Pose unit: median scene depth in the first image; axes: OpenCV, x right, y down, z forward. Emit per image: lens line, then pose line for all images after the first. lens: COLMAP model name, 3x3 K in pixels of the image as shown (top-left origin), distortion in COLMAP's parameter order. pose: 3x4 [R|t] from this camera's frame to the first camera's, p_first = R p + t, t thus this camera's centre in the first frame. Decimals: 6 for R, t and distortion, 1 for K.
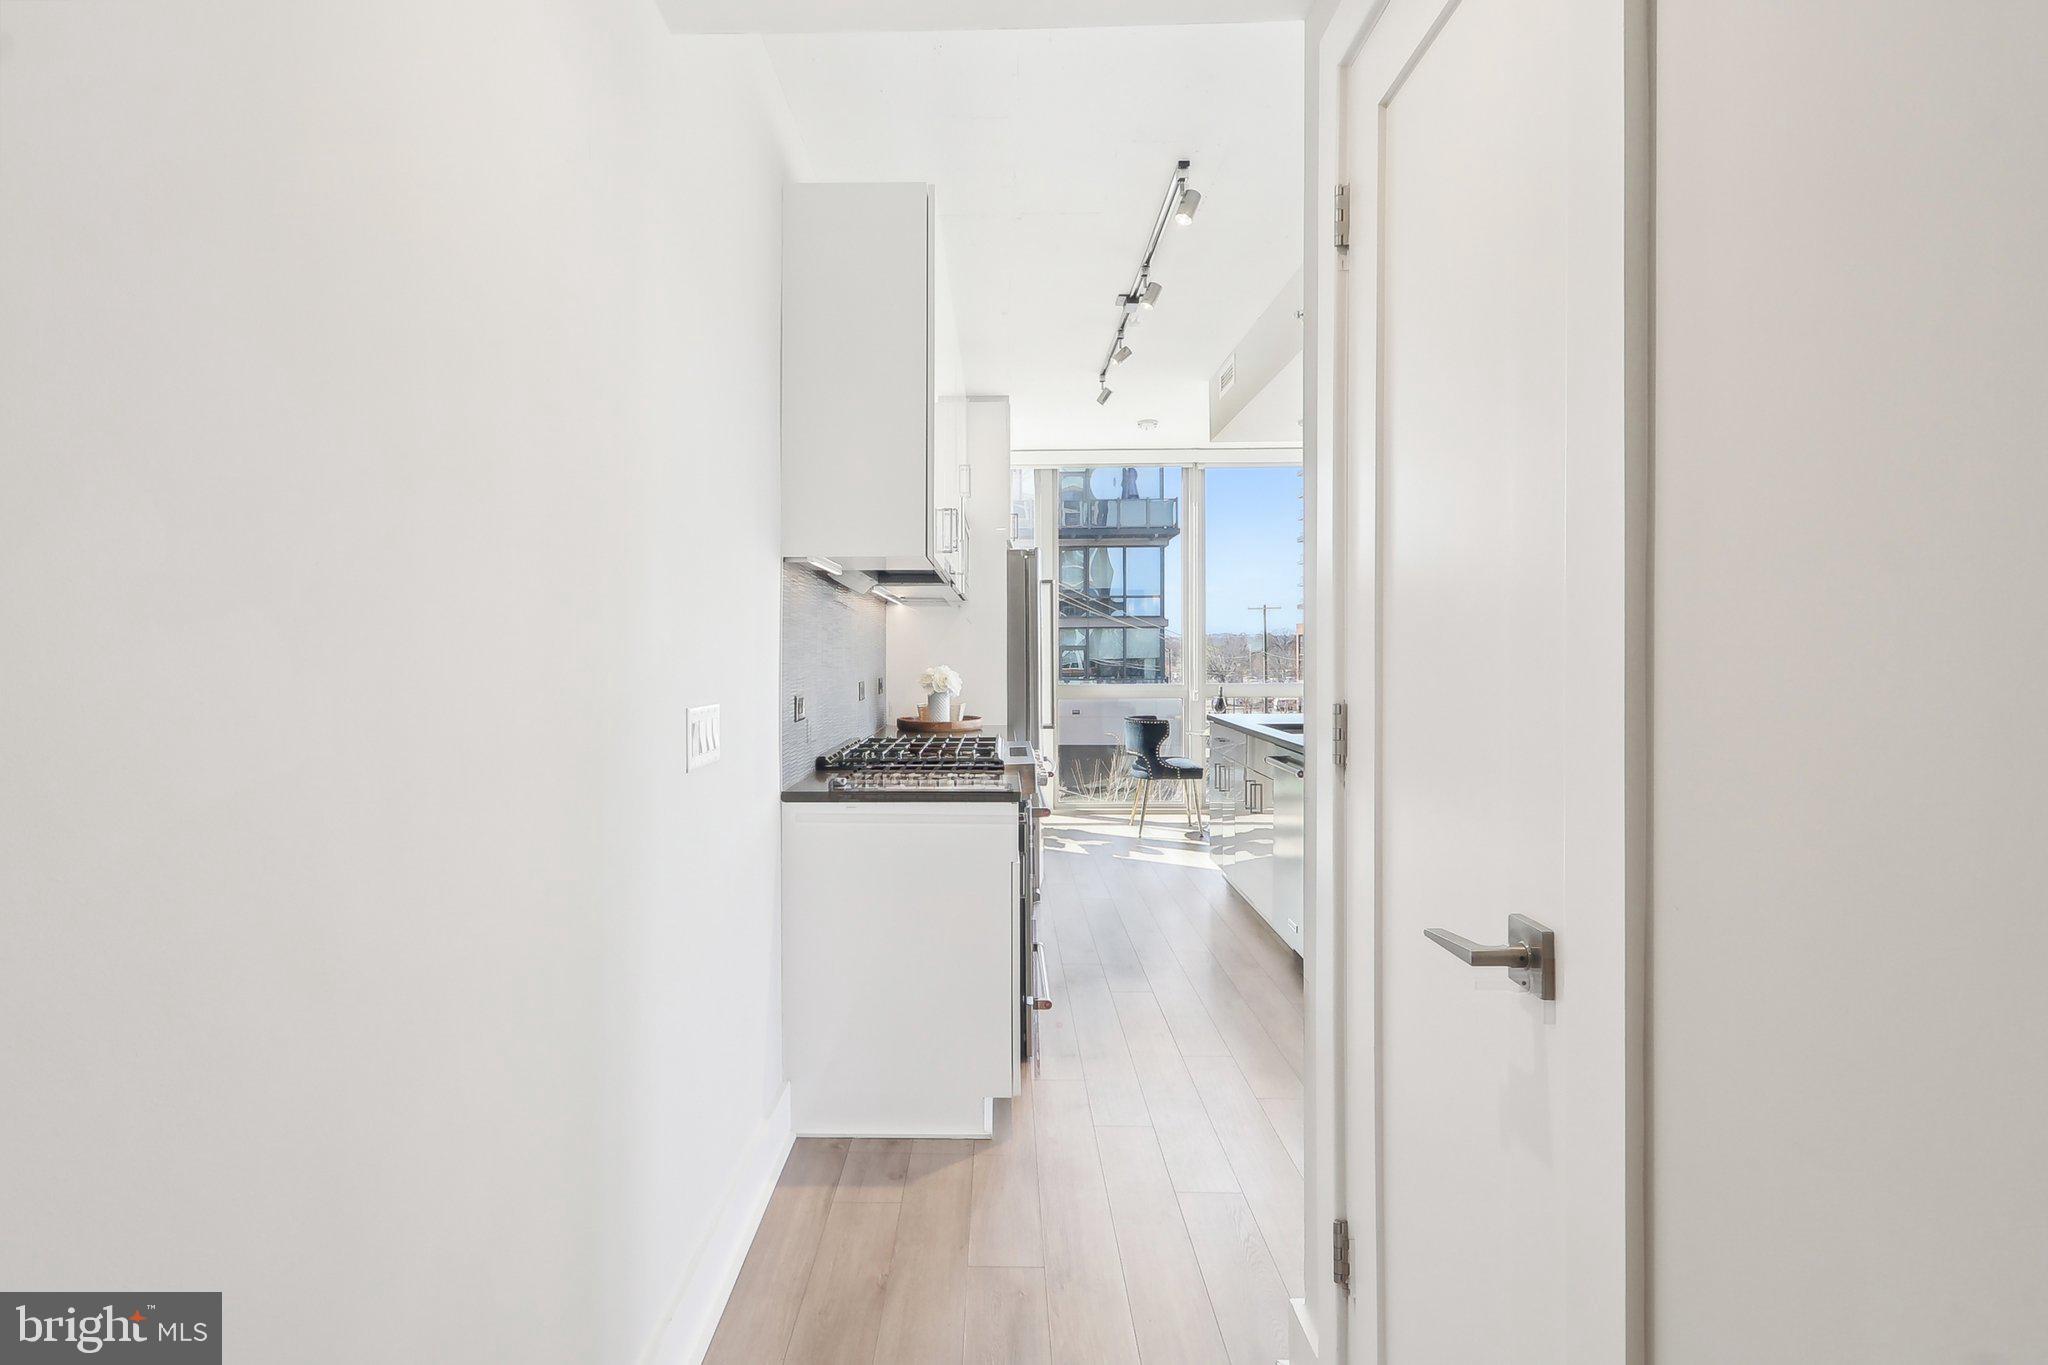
lens RADIAL K [[971.7, 0, 1013.2], [0, 971.7, 655.9], [0, 0, 1]] dist [-0.000610, -0.000866]
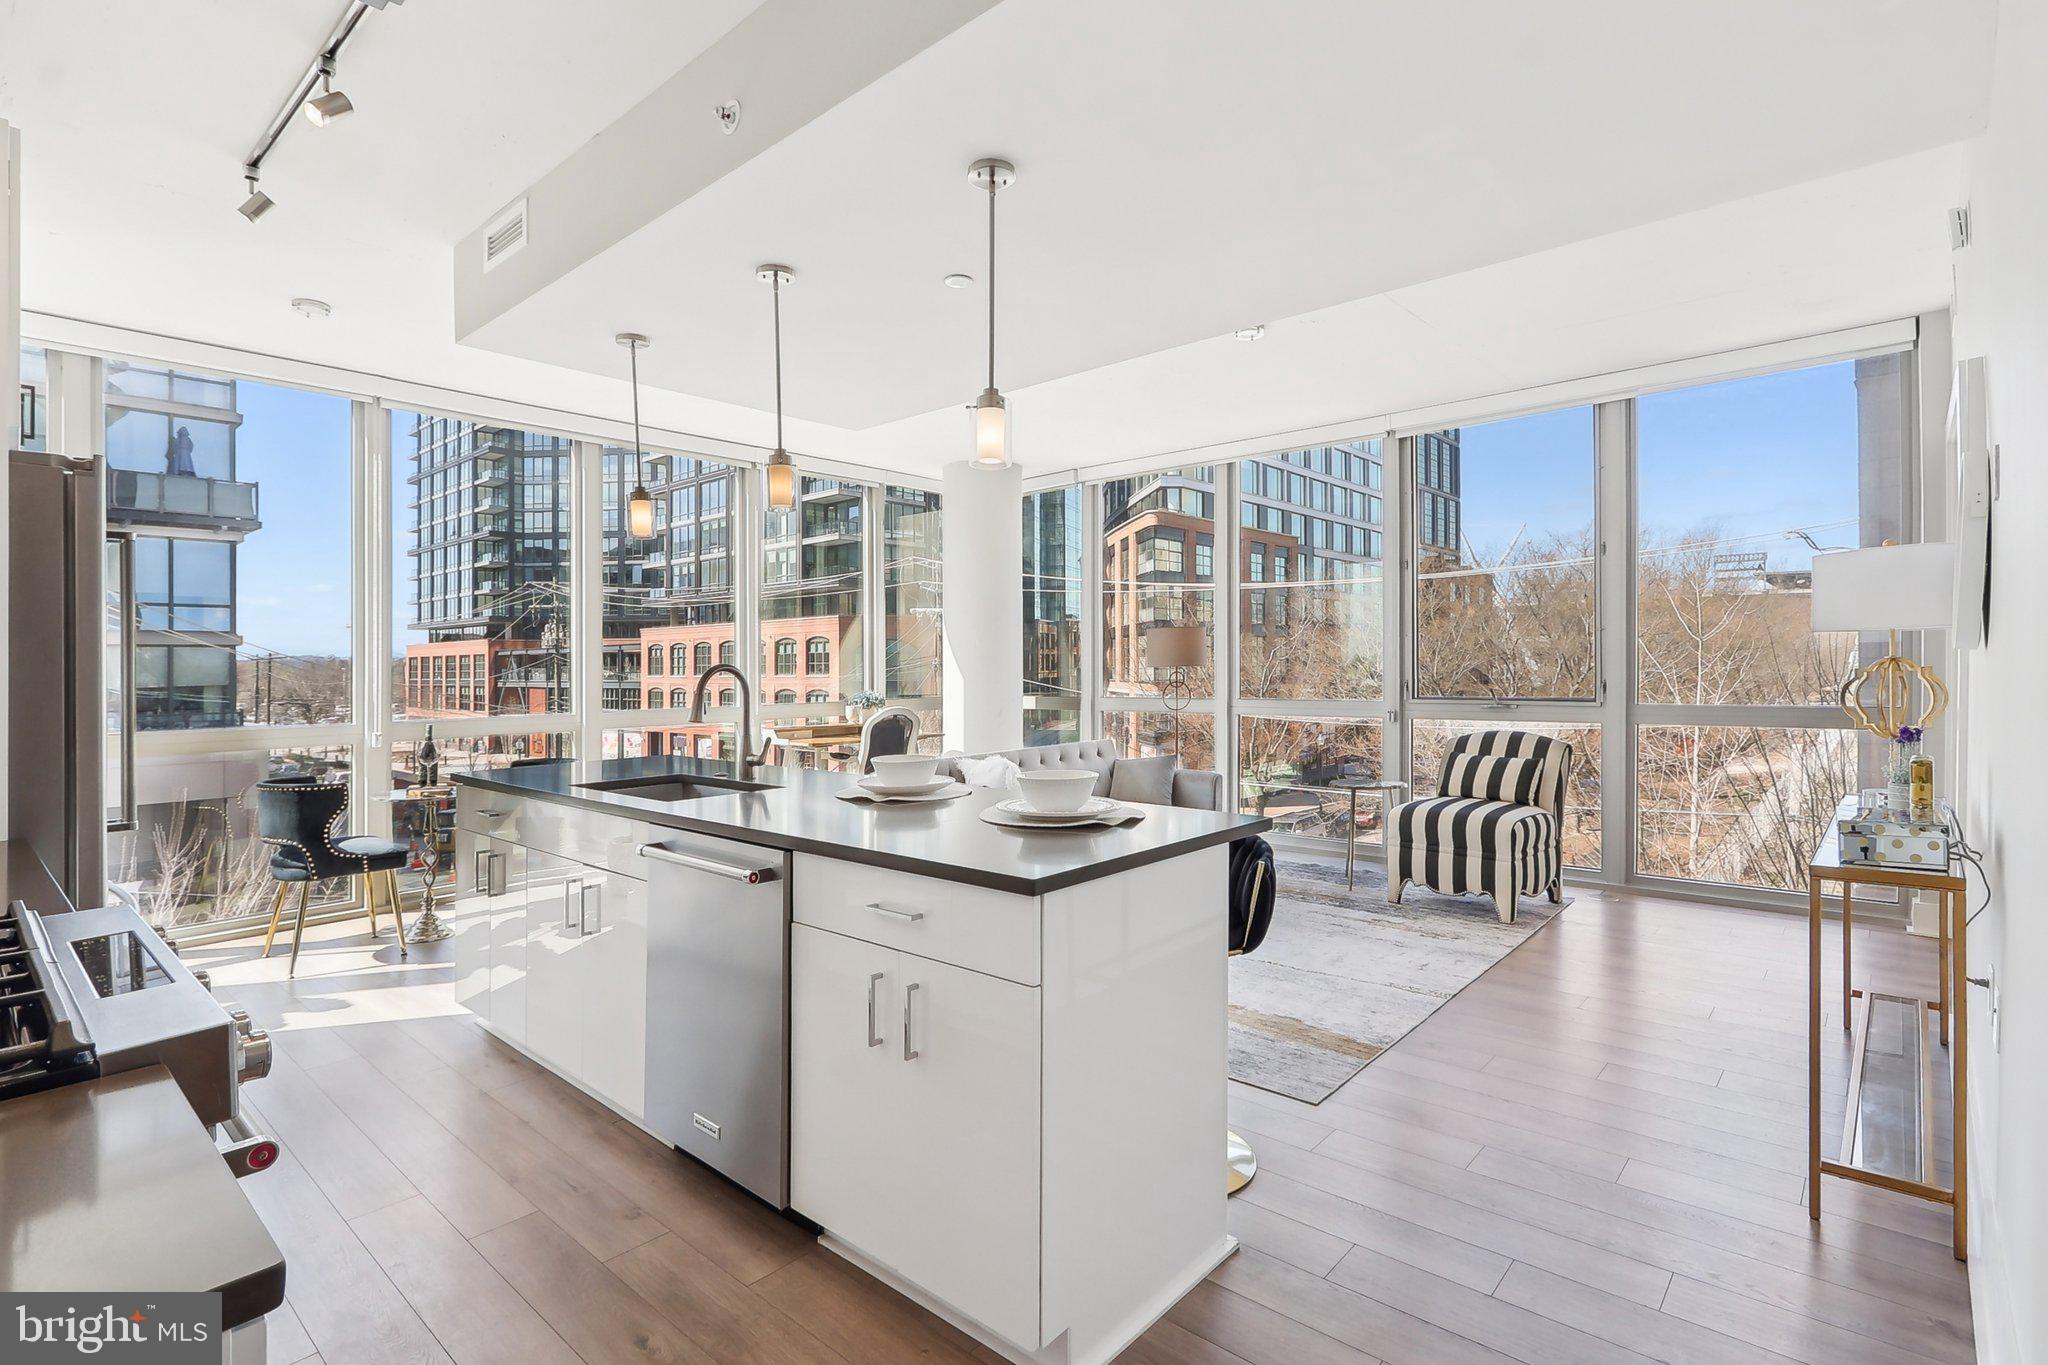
lens RADIAL K [[971.7, 0, 1013.2], [0, 971.7, 655.9], [0, 0, 1]] dist [-0.000610, -0.000866]
pose [[0.674082, -0.000452, 0.738657, -0.016196], [0.016447, 0.999761, -0.014397, -0.000908], [-0.738474, 0.021853, 0.673928, 0.242481]]
